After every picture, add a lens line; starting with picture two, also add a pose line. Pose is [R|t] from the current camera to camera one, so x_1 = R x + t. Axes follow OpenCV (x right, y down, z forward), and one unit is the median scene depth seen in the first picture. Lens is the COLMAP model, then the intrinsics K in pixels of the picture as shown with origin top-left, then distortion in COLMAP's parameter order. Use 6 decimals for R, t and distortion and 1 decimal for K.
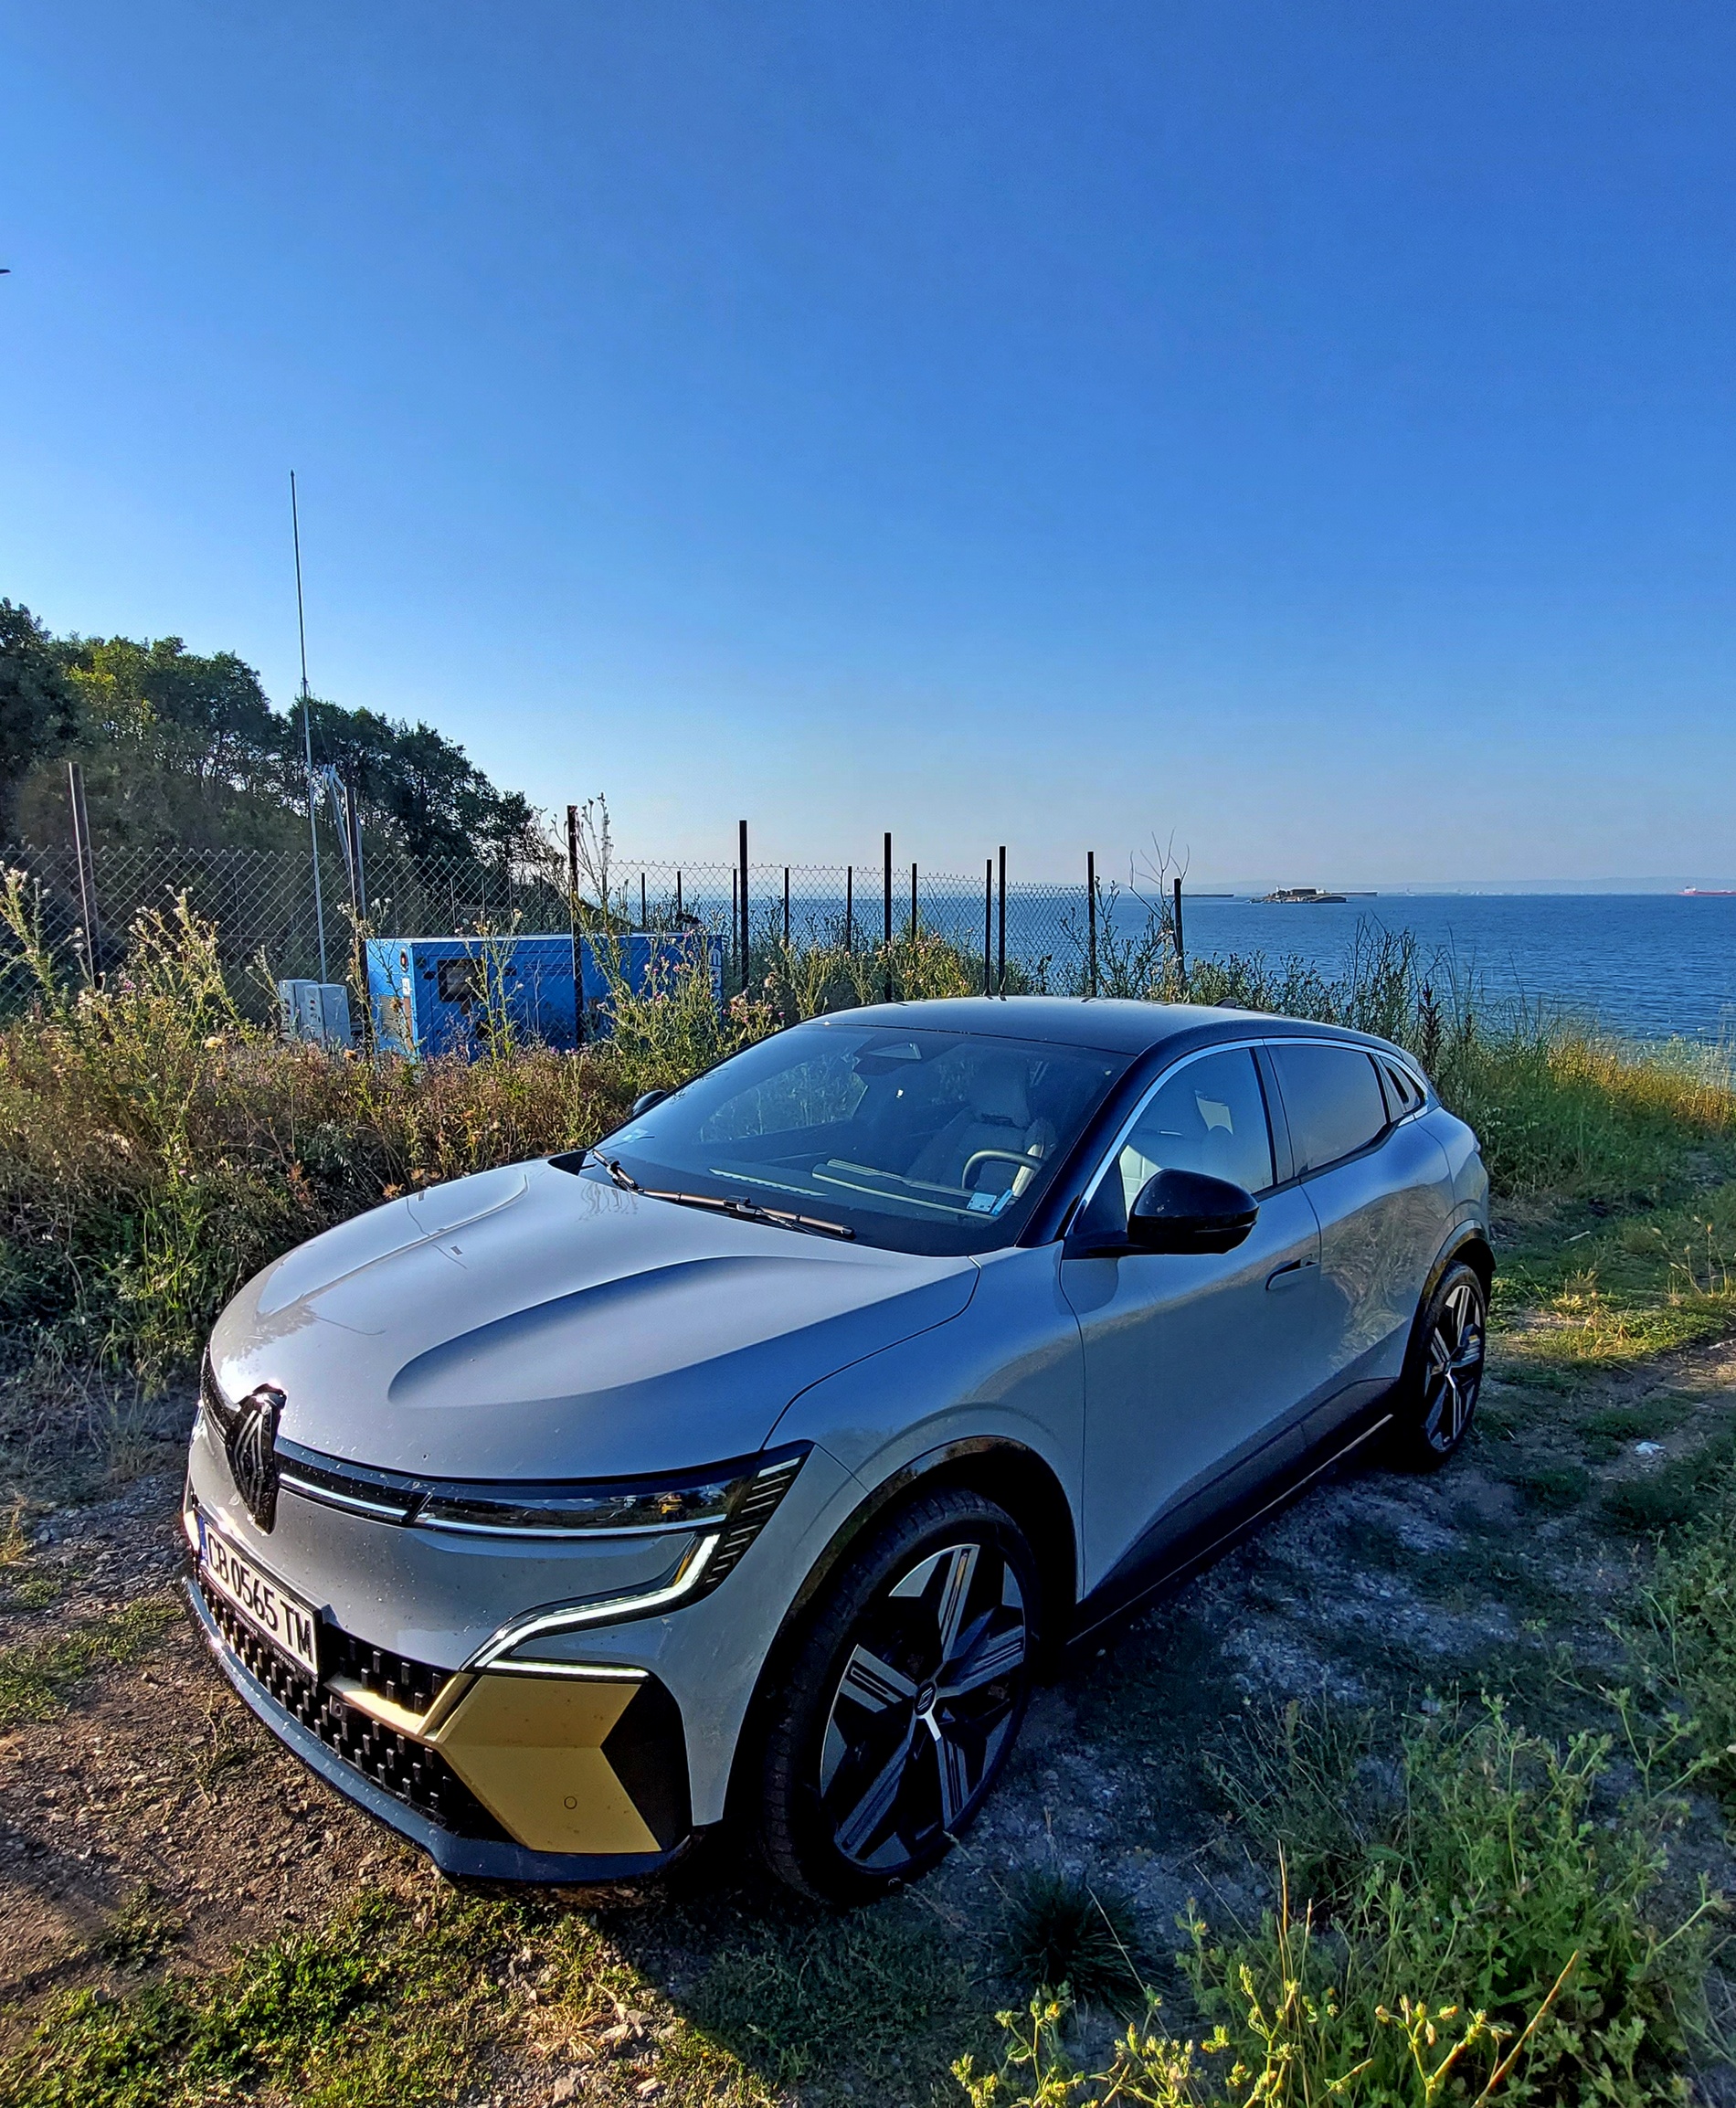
lens RADIAL K [[1235.6, 0, 862.9], [0, 1235.6, 1134.5], [0, 0, 1]] dist [-0.019927, -0.002287]
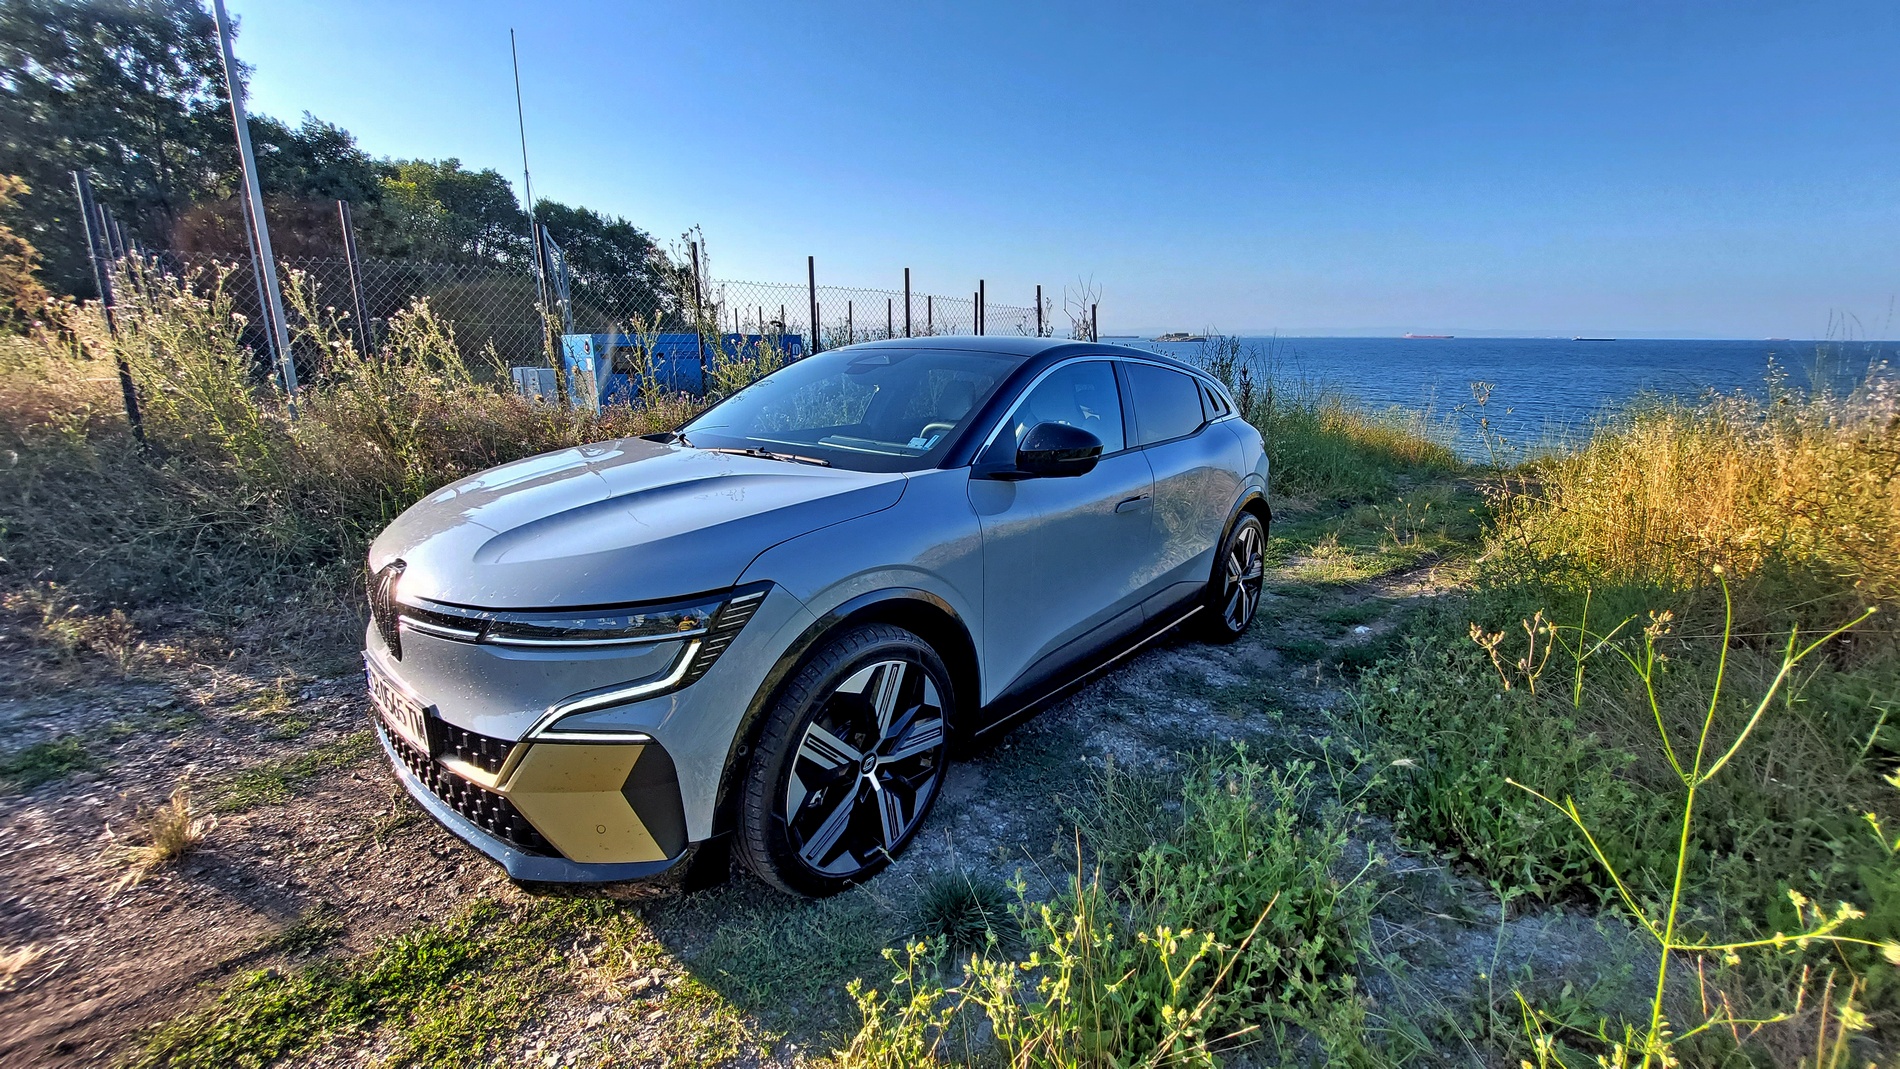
lens RADIAL K [[761.7, 0, 950.0], [0, 761.7, 534.5], [0, 0, 1]] dist [-0.022310, -0.000452]
pose [[0.998294, -0.013522, 0.056794, 0.105832], [0.009143, 0.997015, 0.076661, 0.121732], [-0.057661, -0.076011, 0.995438, 0.112026]]
